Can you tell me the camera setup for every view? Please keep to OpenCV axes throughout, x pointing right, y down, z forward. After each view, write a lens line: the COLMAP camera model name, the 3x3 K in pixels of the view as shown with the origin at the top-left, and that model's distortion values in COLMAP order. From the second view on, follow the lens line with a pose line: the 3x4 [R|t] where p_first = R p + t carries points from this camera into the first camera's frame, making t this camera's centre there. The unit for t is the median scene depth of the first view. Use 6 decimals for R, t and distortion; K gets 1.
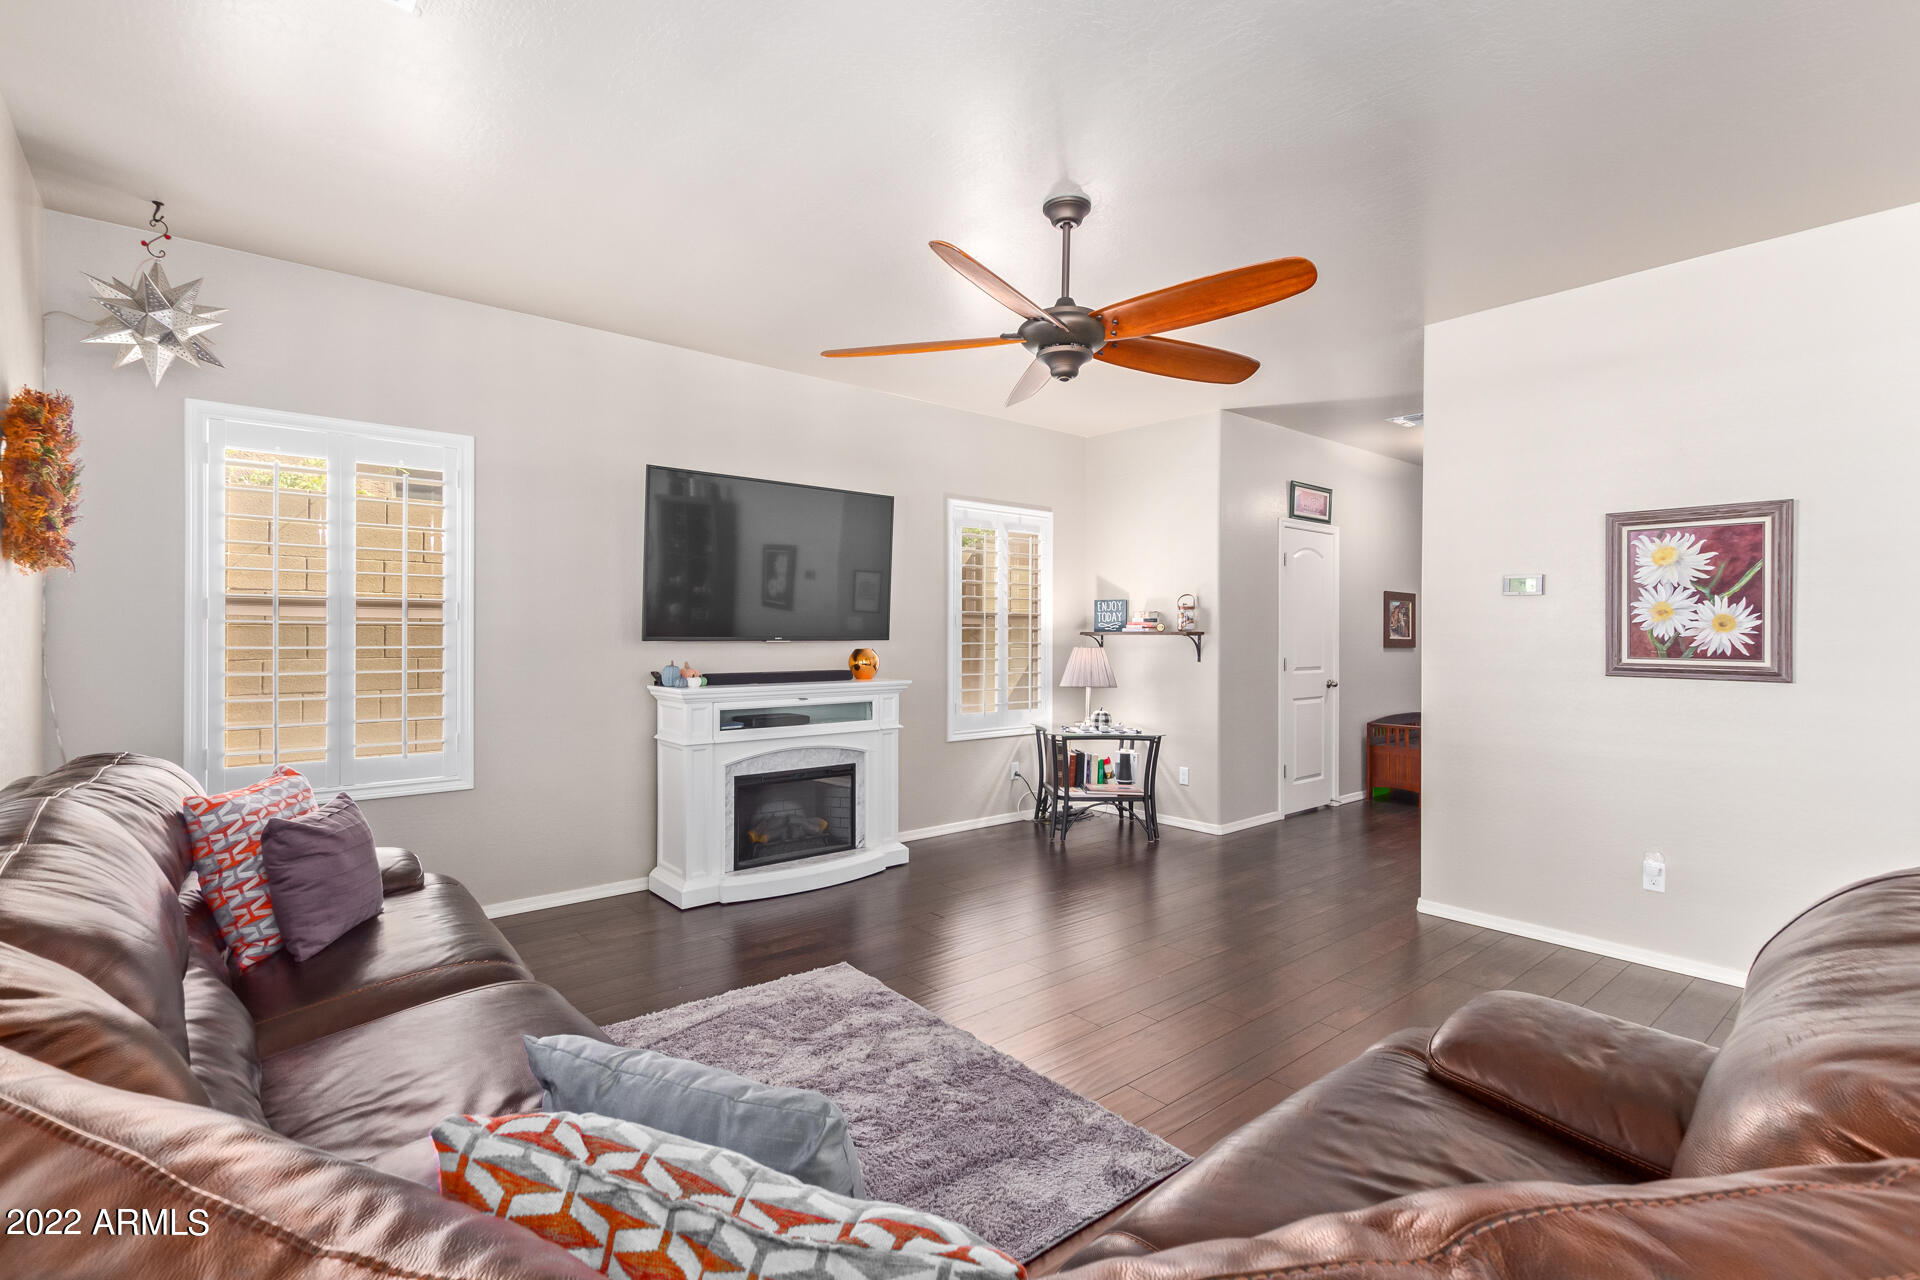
lens RADIAL K [[883.5, 0, 960.0], [0, 883.5, 640.0], [0, 0, 1]] dist [0.000645, -0.000075]
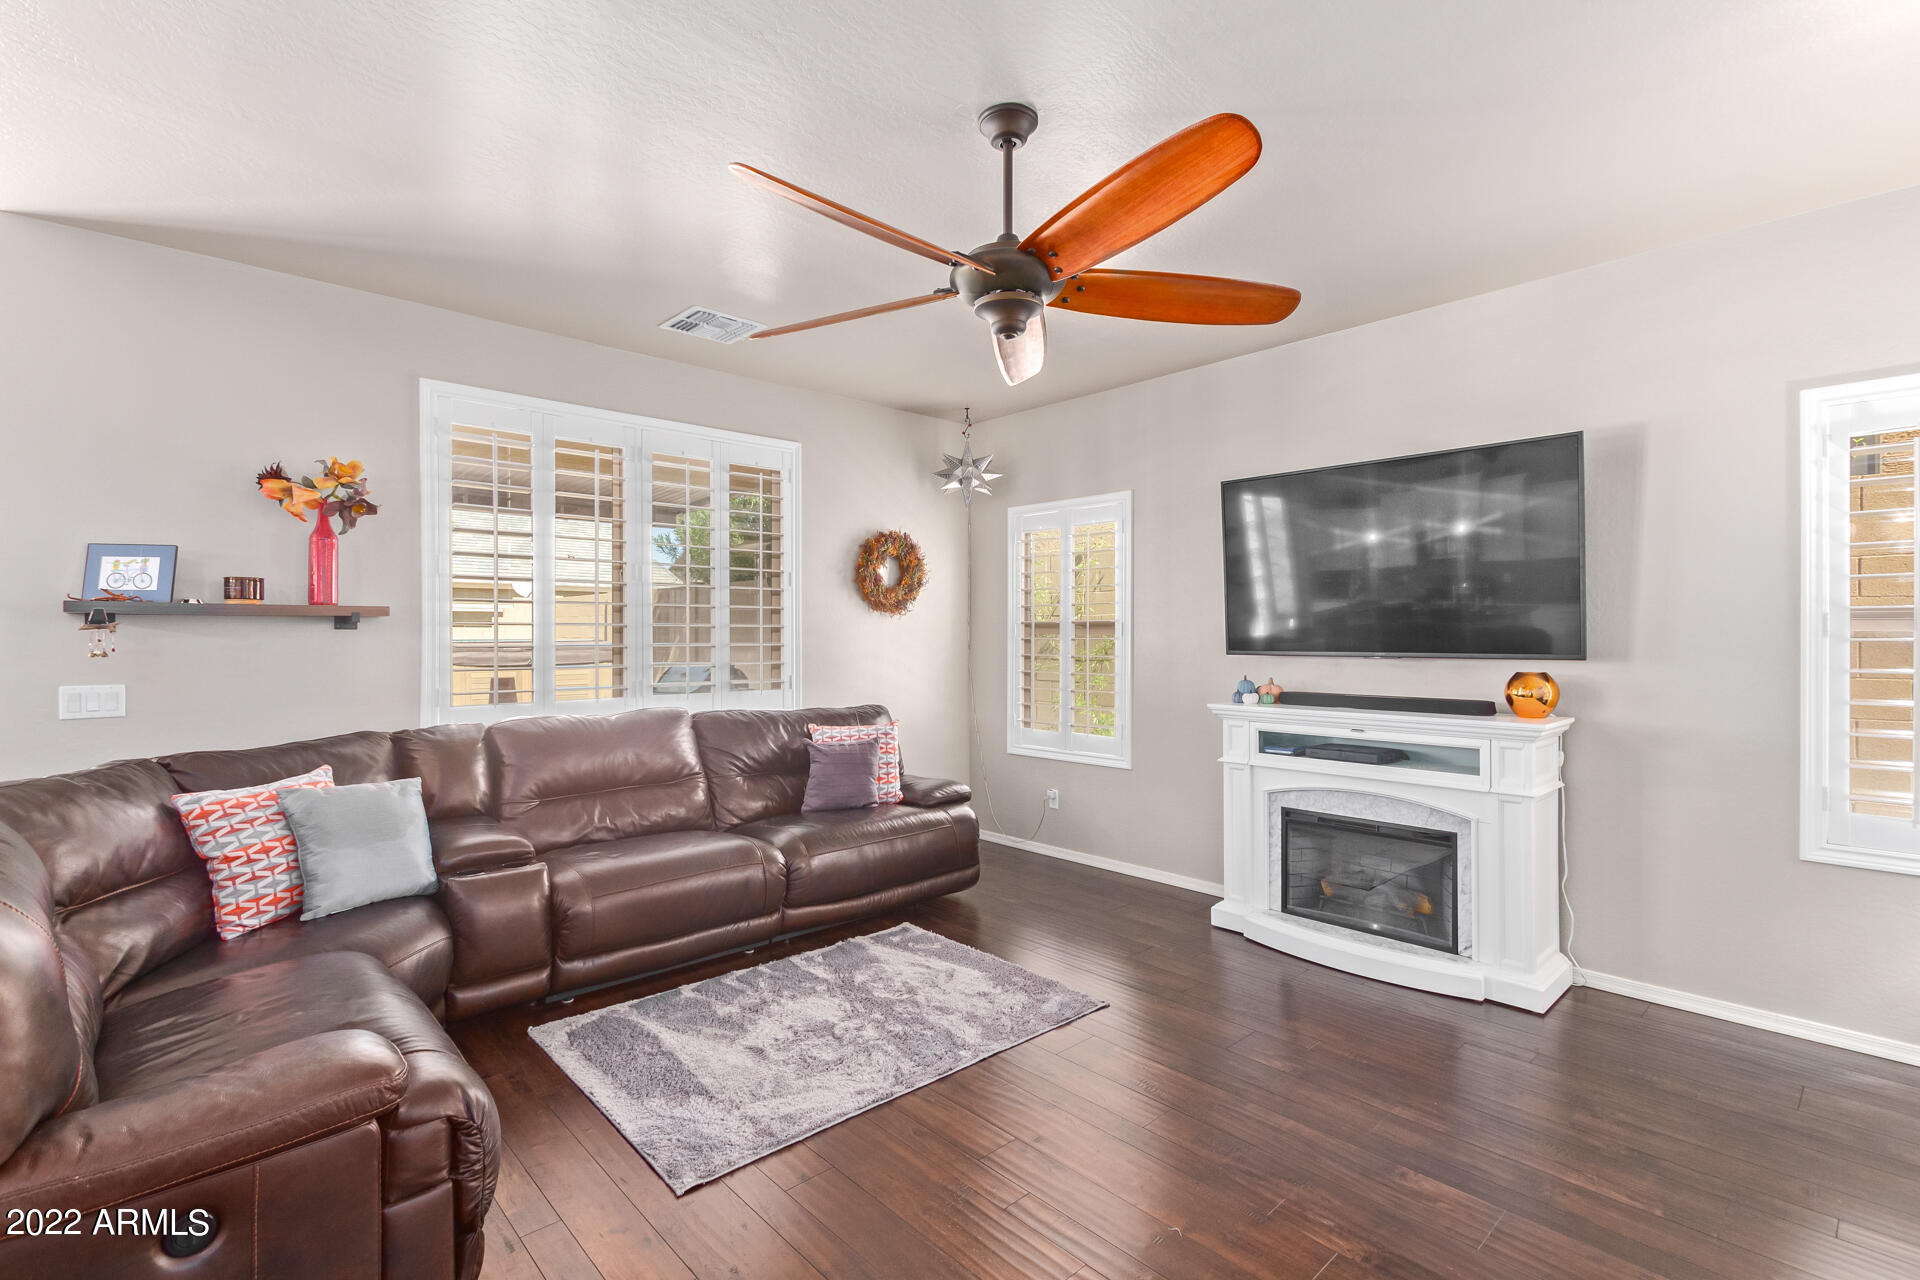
lens RADIAL K [[883.5, 0, 960.0], [0, 883.5, 640.0], [0, 0, 1]] dist [0.000645, -0.000075]
pose [[0.047641, -0.003483, -0.998858, 0.784147], [-0.009907, 0.999943, -0.003959, -0.010635], [0.998815, 0.010084, 0.047603, 0.786052]]
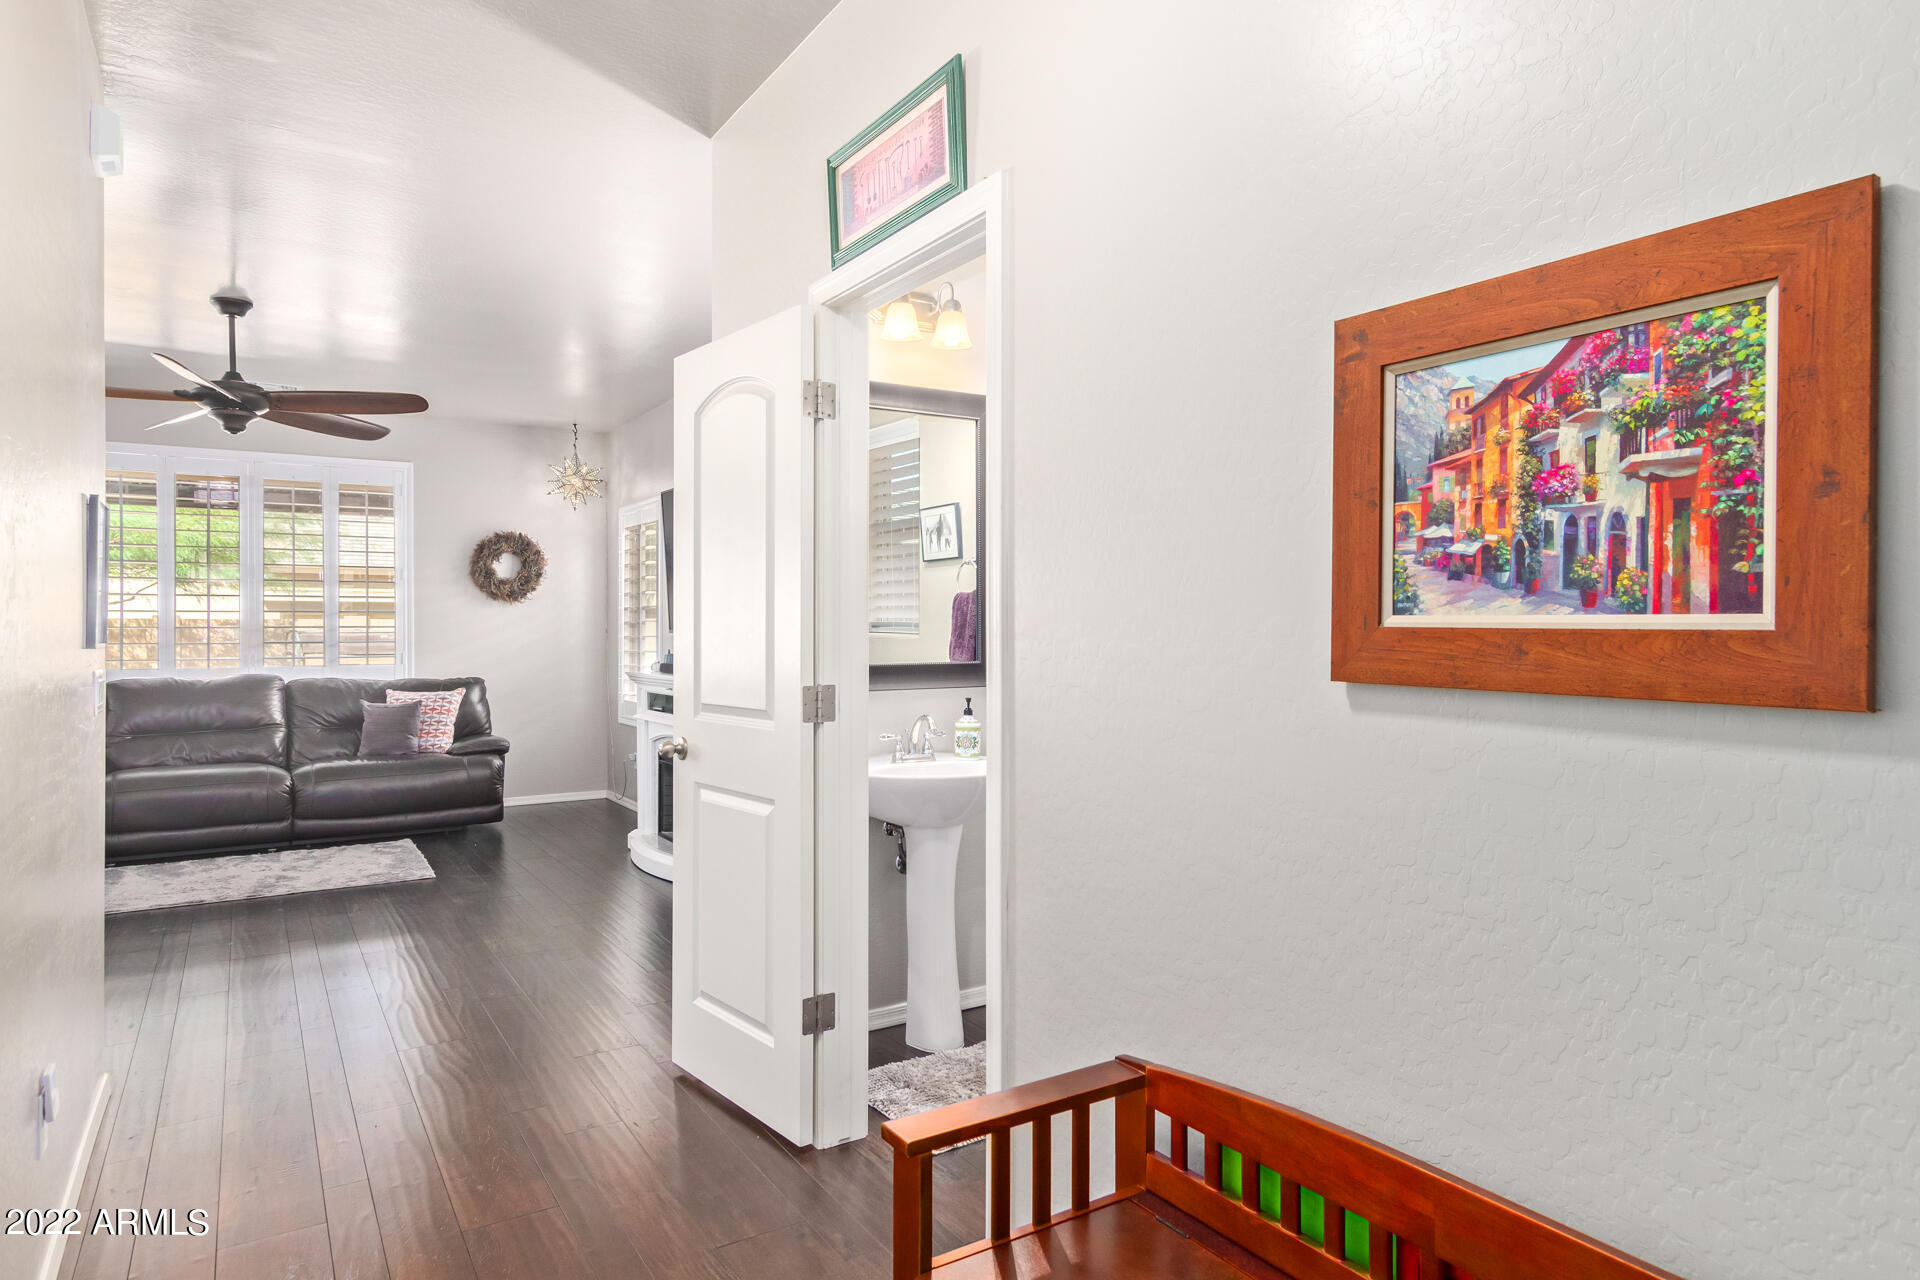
lens RADIAL K [[1111.3, 0, 956.7], [0, 1111.3, 636.8], [0, 0, 1]] dist [0.019162, 0.000212]
pose [[-0.125061, 0.000403, -0.992149, 1.403337], [-0.008071, 0.999966, 0.001424, -0.000204], [0.992116, 0.008186, -0.125053, 1.947534]]
